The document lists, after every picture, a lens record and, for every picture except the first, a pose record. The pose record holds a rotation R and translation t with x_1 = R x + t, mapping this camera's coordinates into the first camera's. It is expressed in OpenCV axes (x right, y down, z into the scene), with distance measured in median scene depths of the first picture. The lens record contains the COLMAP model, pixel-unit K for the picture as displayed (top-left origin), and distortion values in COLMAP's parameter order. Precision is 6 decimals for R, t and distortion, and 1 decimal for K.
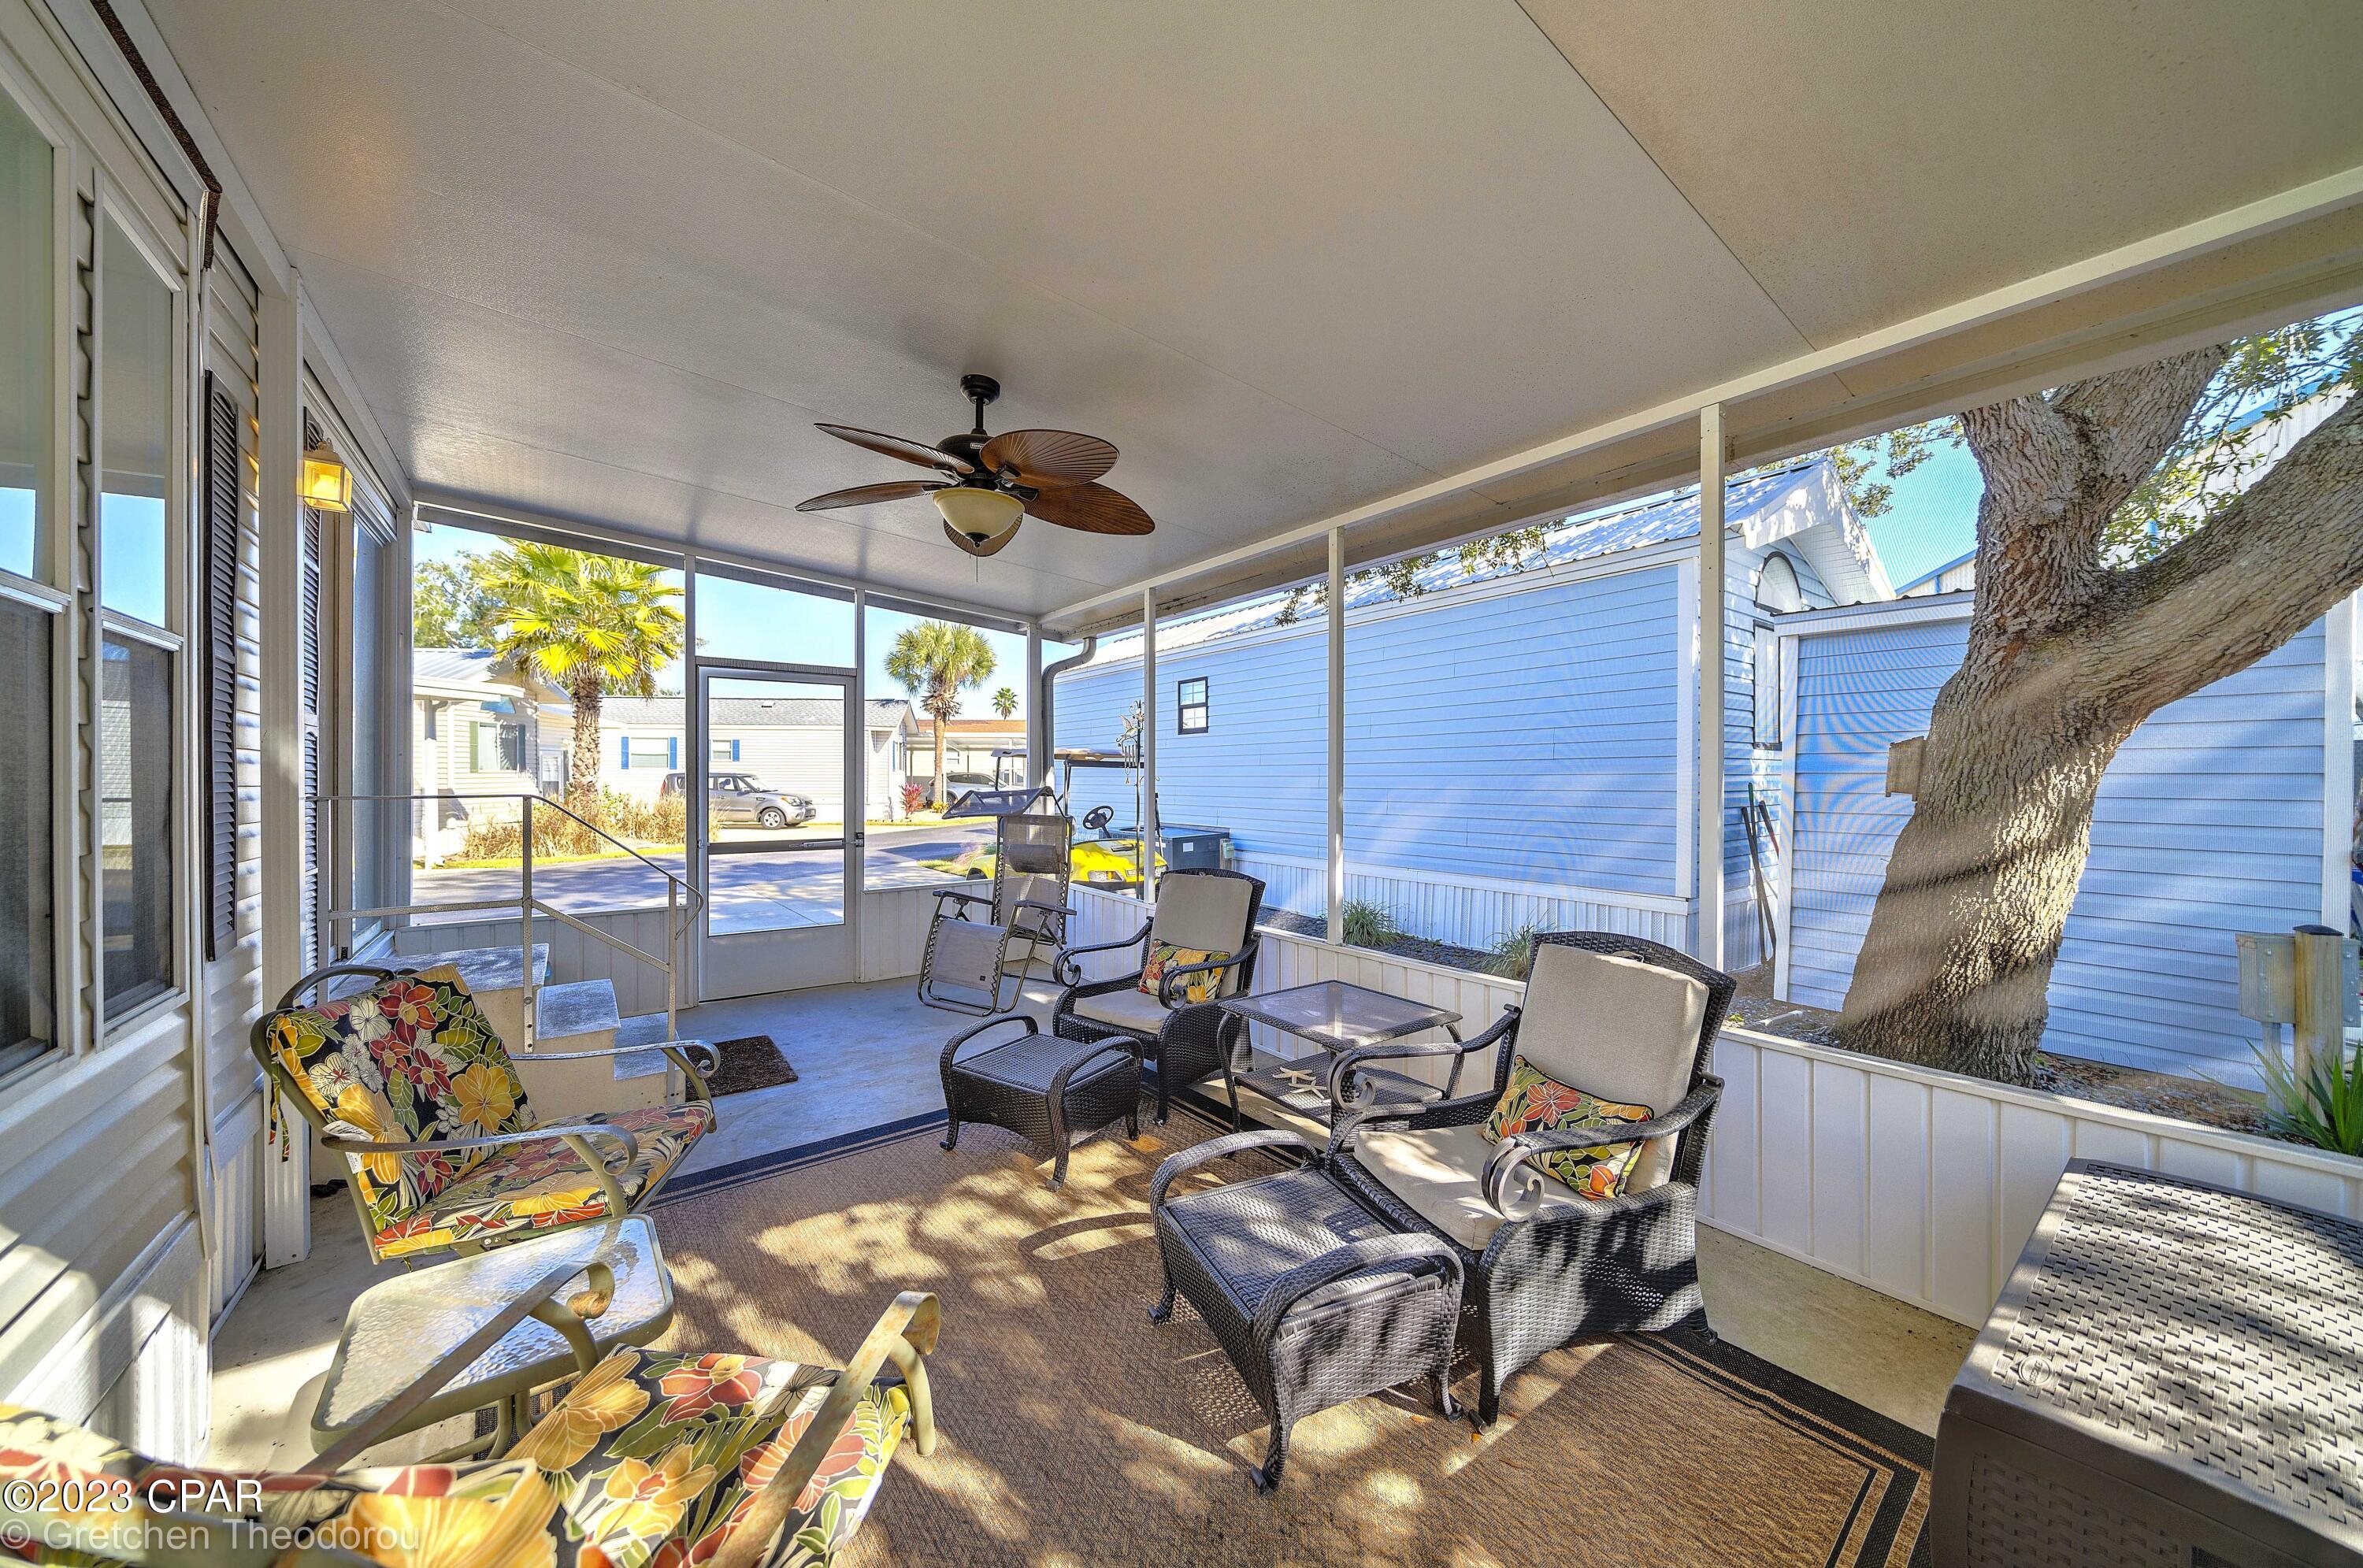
lens RADIAL K [[771.7, 0, 1181.5], [0, 771.7, 784.0], [0, 0, 1]] dist [0.000253, 0.000006]
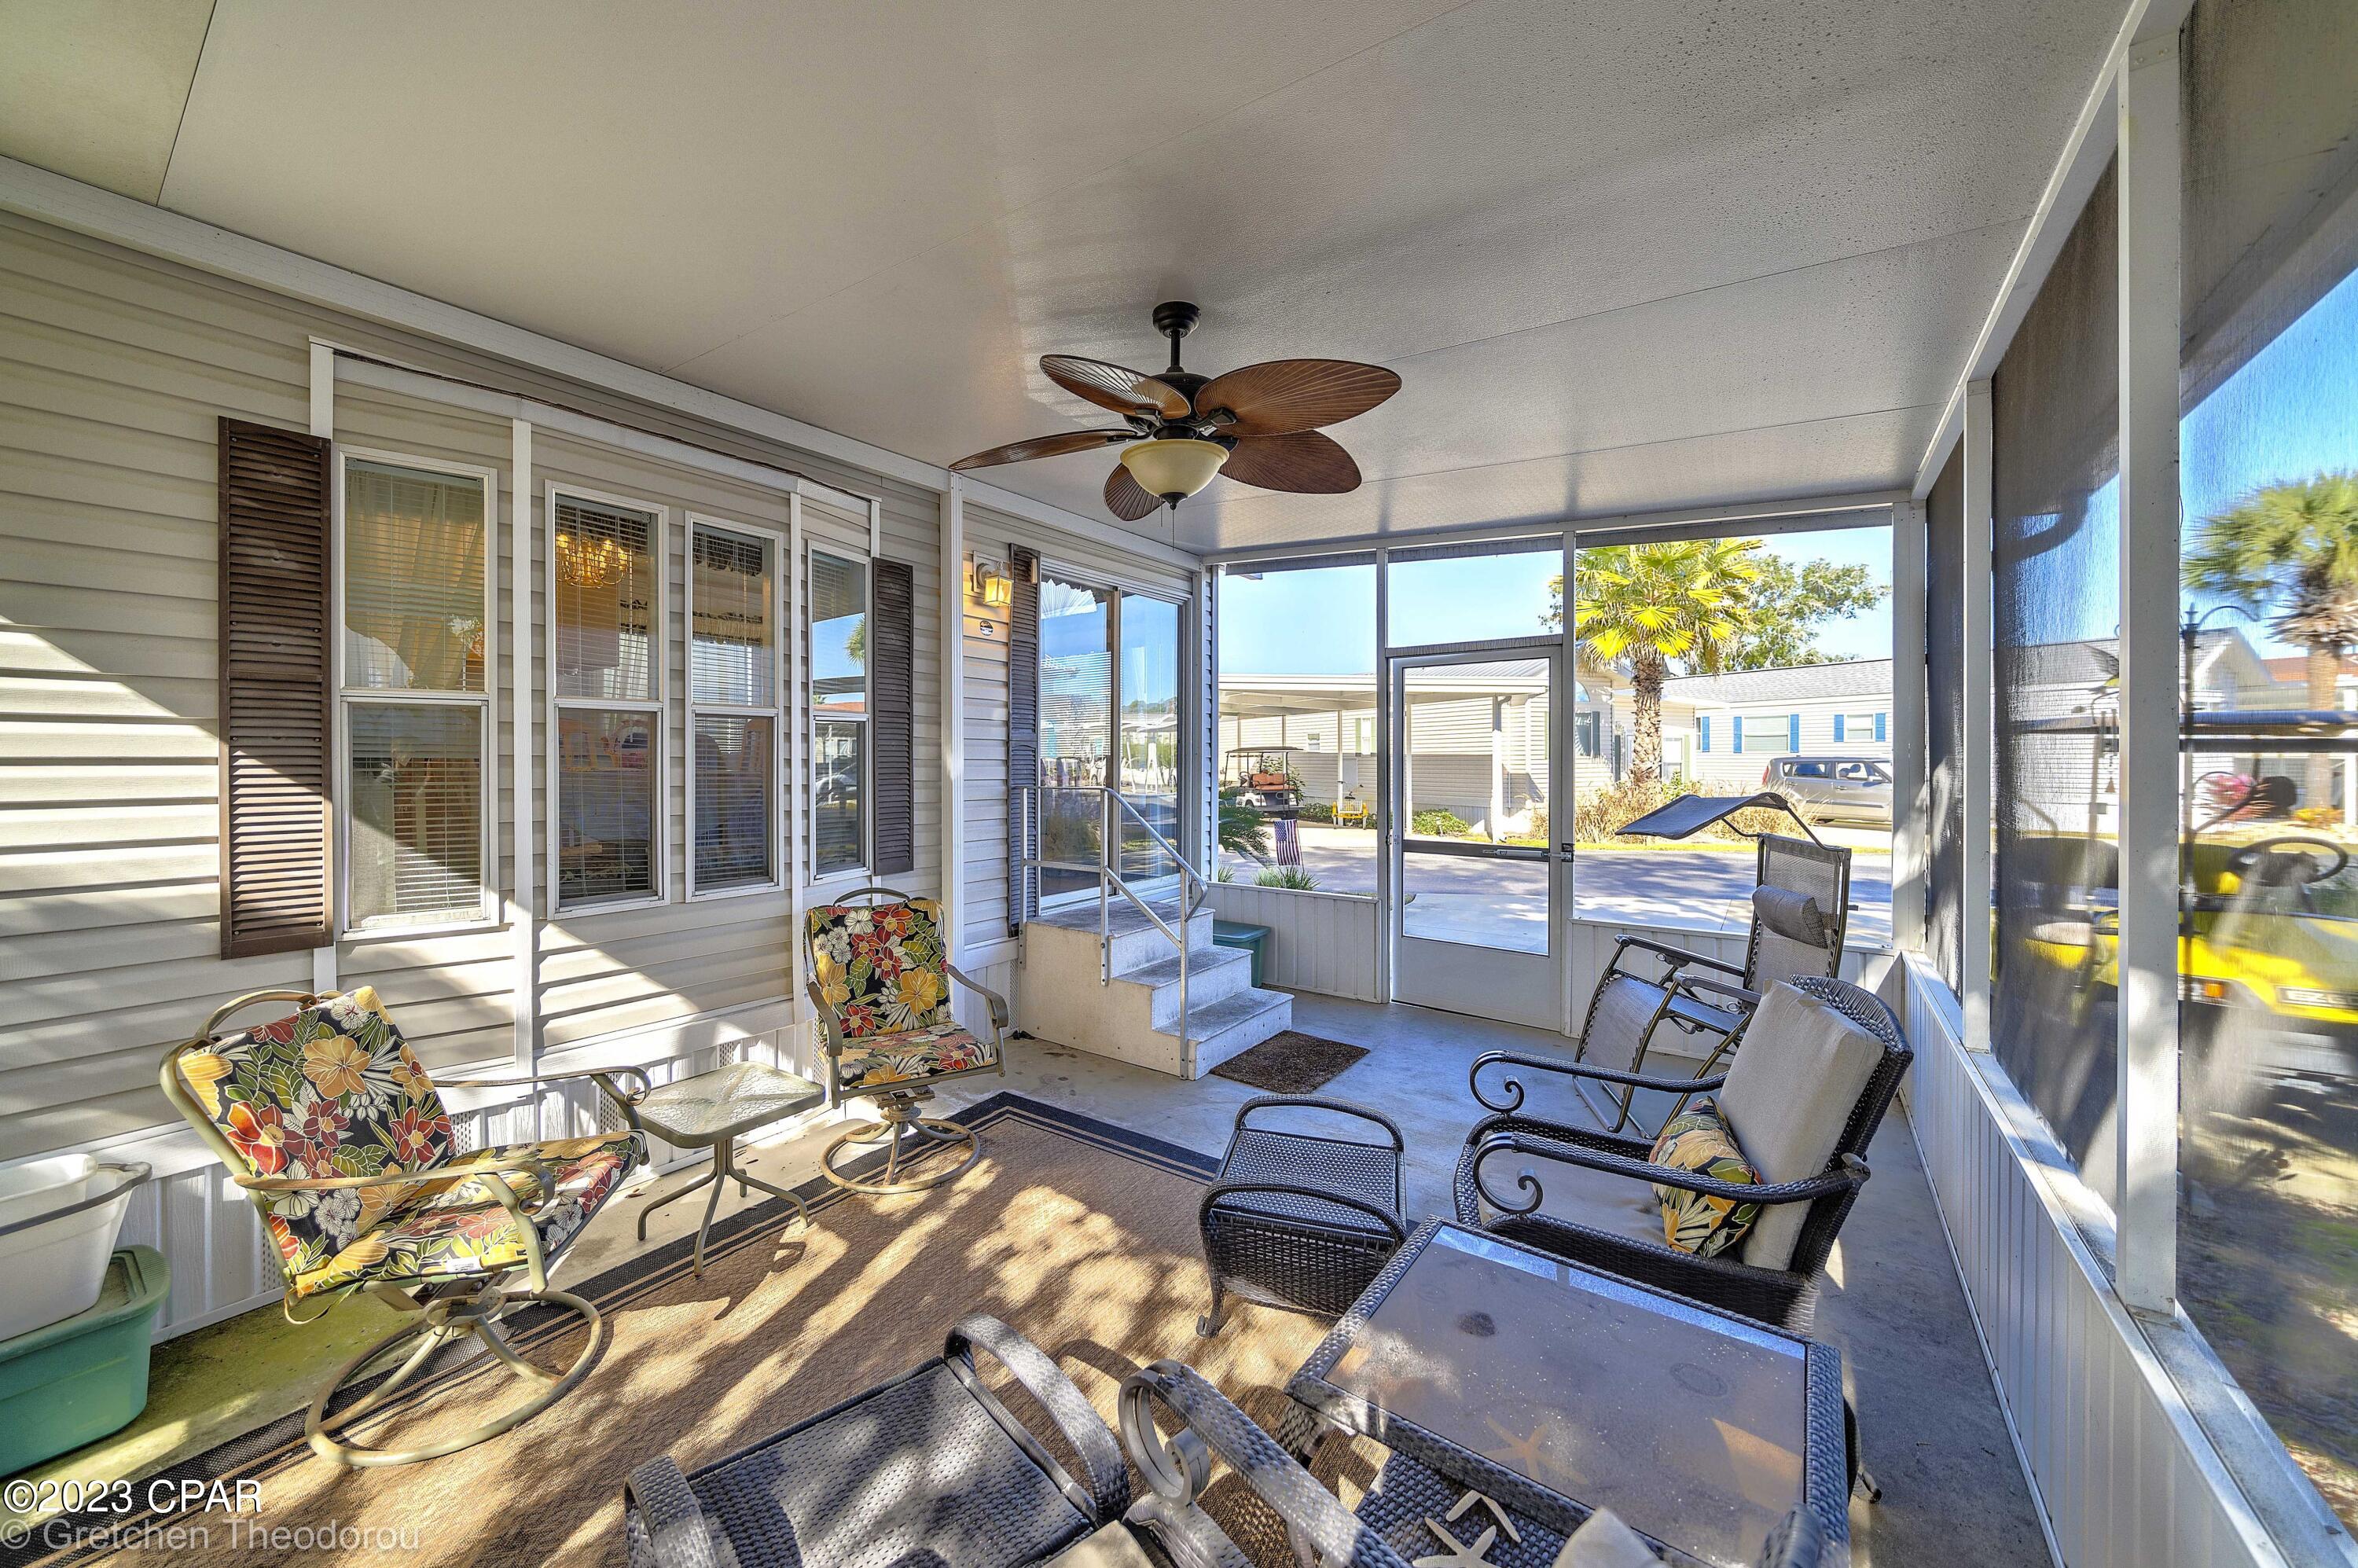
lens RADIAL K [[882.5, 0, 1169.2], [0, 882.5, 769.7], [0, 0, 1]] dist [-0.001335, -0.000128]
pose [[0.281865, 0.011201, -0.959389, 0.333401], [-0.008468, 0.999922, 0.009186, -0.017248], [0.959417, 0.005535, 0.281937, 0.370300]]
